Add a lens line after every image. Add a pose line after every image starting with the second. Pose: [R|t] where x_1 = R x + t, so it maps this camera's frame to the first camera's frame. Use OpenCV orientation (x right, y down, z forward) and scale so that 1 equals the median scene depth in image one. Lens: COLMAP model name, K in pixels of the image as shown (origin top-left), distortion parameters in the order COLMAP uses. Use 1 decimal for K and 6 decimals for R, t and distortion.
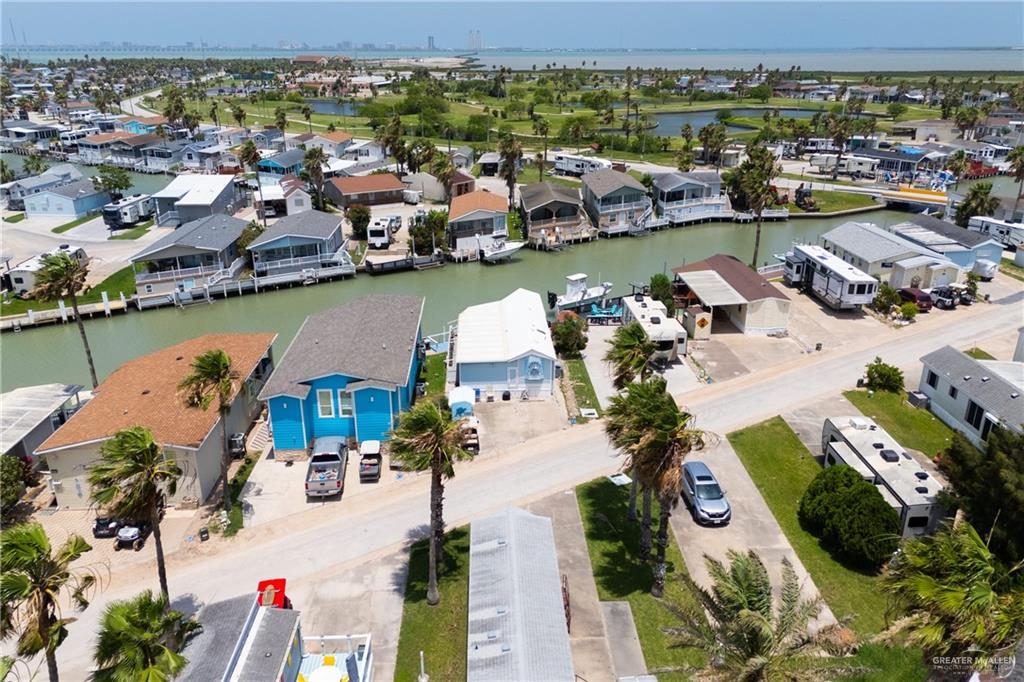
lens RADIAL K [[753.9, 0, 513.6], [0, 753.9, 374.3], [0, 0, 1]] dist [0.116307, -0.128117]
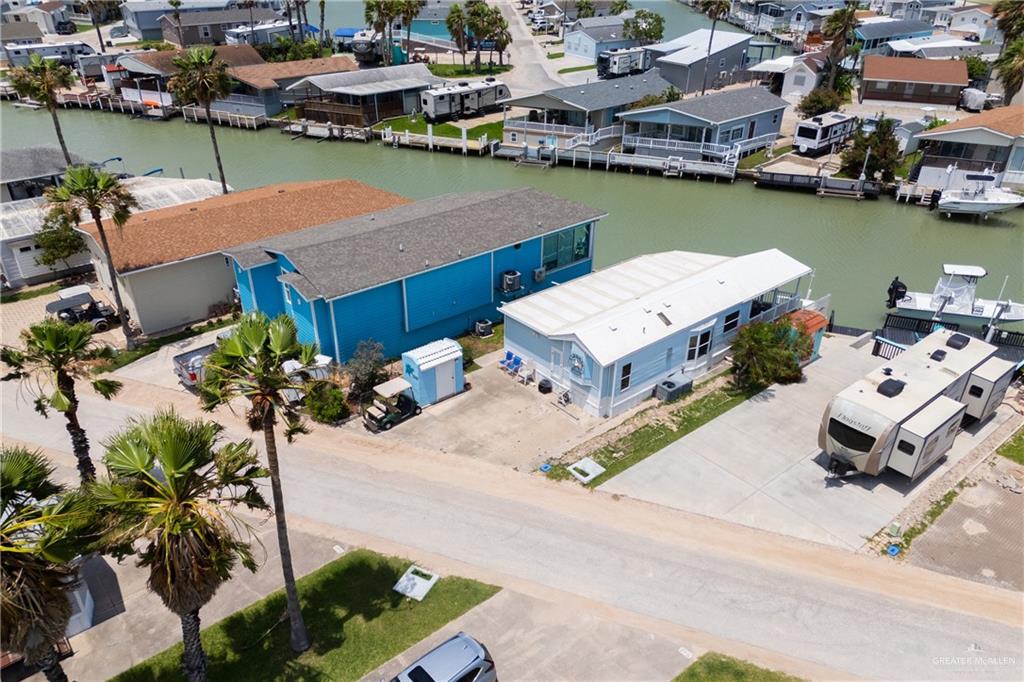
lens RADIAL K [[753.9, 0, 513.6], [0, 753.9, 374.3], [0, 0, 1]] dist [0.116307, -0.128117]
pose [[0.604312, 0.422588, -0.675445, 0.257810], [-0.324827, 0.904774, 0.275448, -0.095121], [0.727526, 0.052947, 0.684034, 0.333342]]
